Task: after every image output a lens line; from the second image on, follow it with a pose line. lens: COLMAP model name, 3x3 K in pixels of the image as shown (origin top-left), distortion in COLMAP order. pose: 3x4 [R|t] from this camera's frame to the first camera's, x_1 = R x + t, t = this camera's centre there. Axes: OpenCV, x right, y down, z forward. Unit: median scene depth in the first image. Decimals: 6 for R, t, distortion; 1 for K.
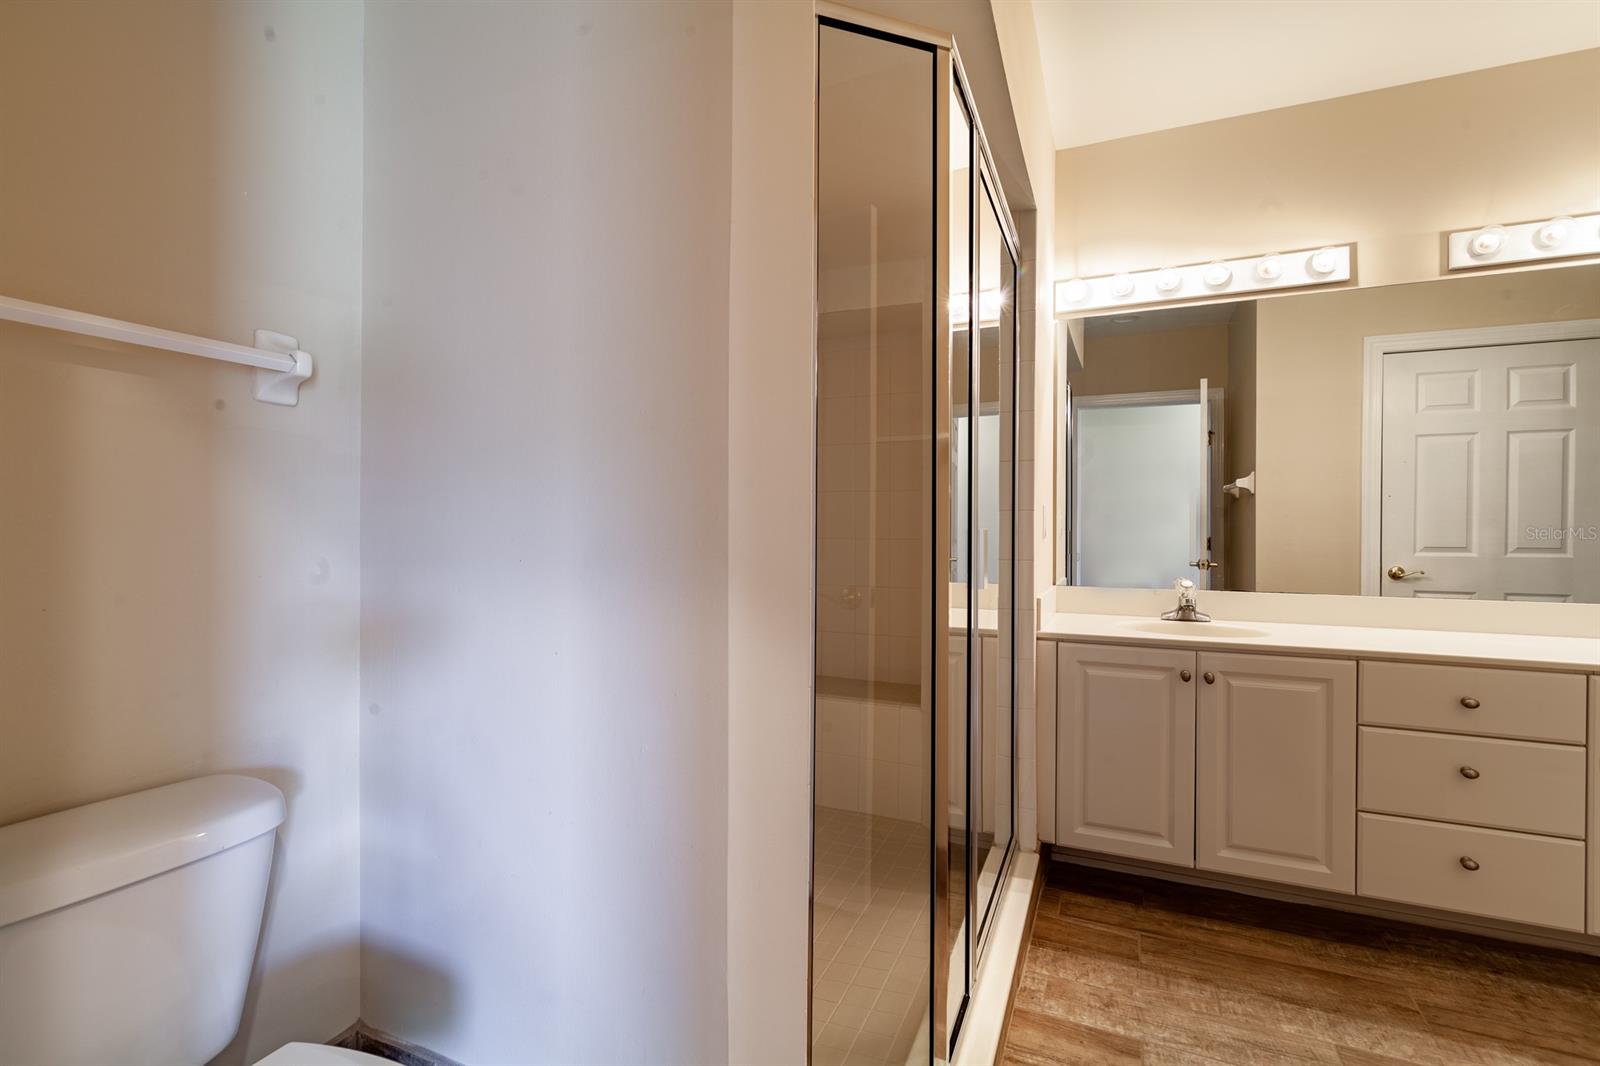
lens RADIAL K [[730.1, 0, 801.9], [0, 730.1, 528.8], [0, 0, 1]] dist [0.002995, -0.002024]
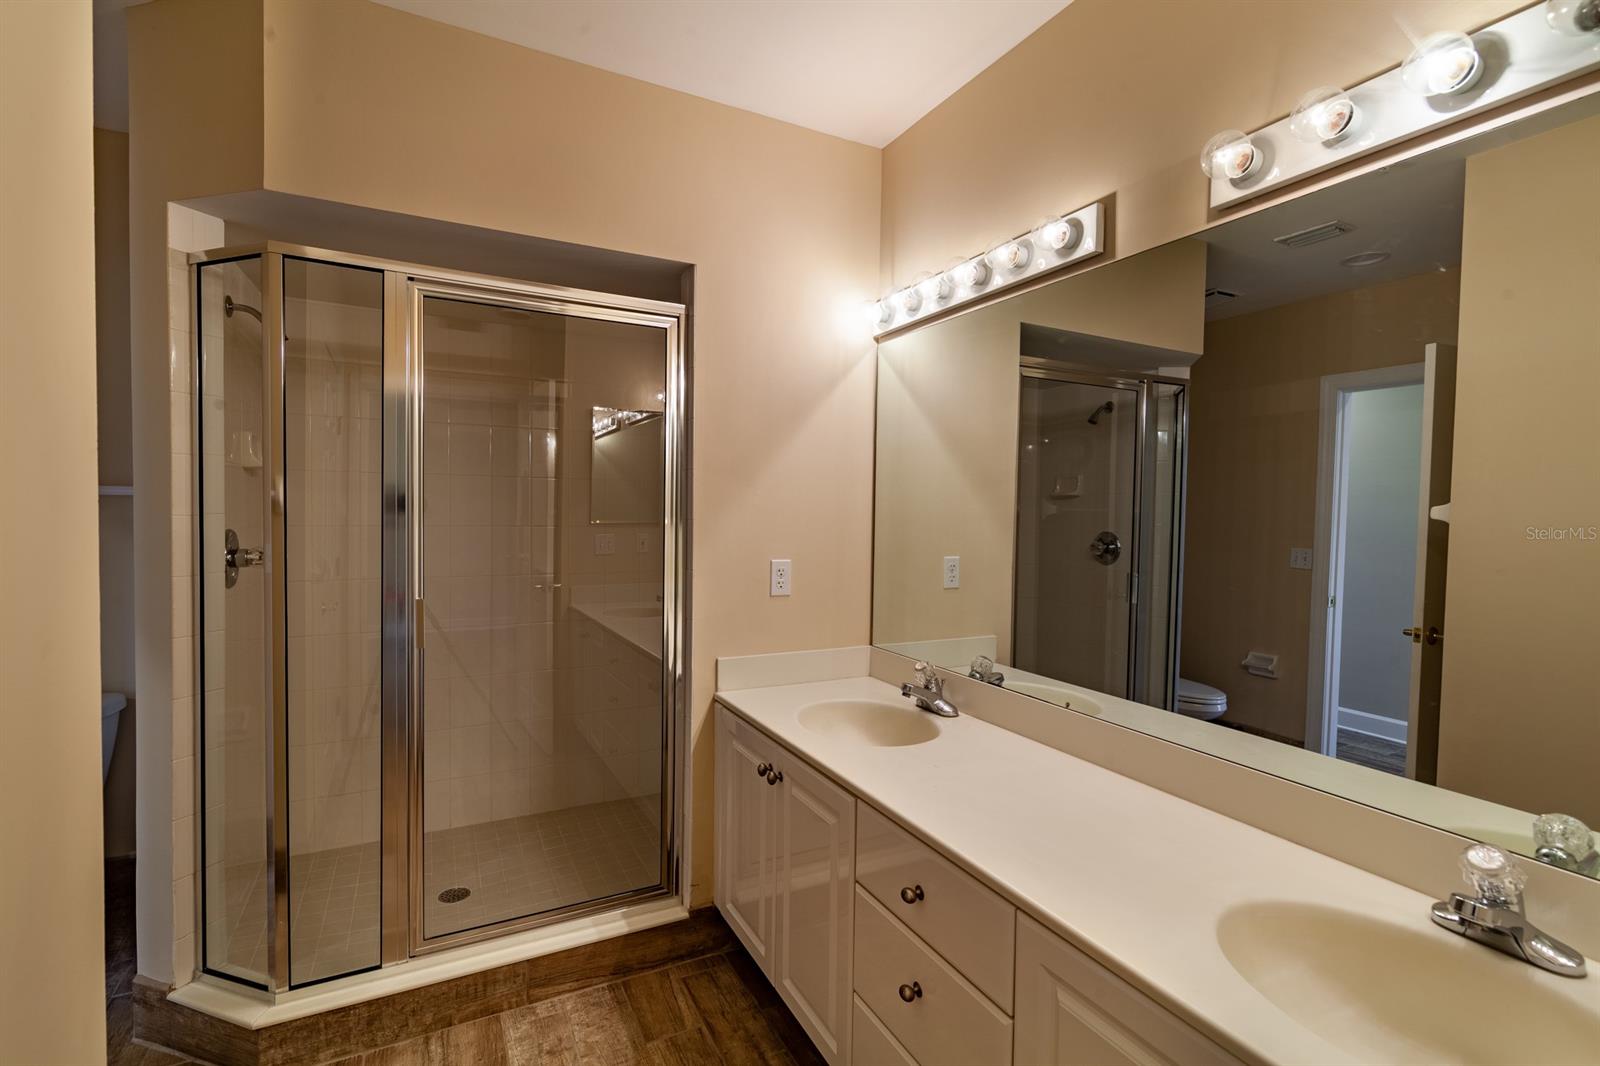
lens RADIAL K [[730.1, 0, 801.4], [0, 730.1, 534.0], [0, 0, 1]] dist [0.002995, -0.002024]
pose [[0.778693, 0.032636, -0.626555, 1.117002], [-0.016219, 0.999360, 0.031897, -0.113333], [0.627195, -0.014676, 0.778724, 0.348036]]
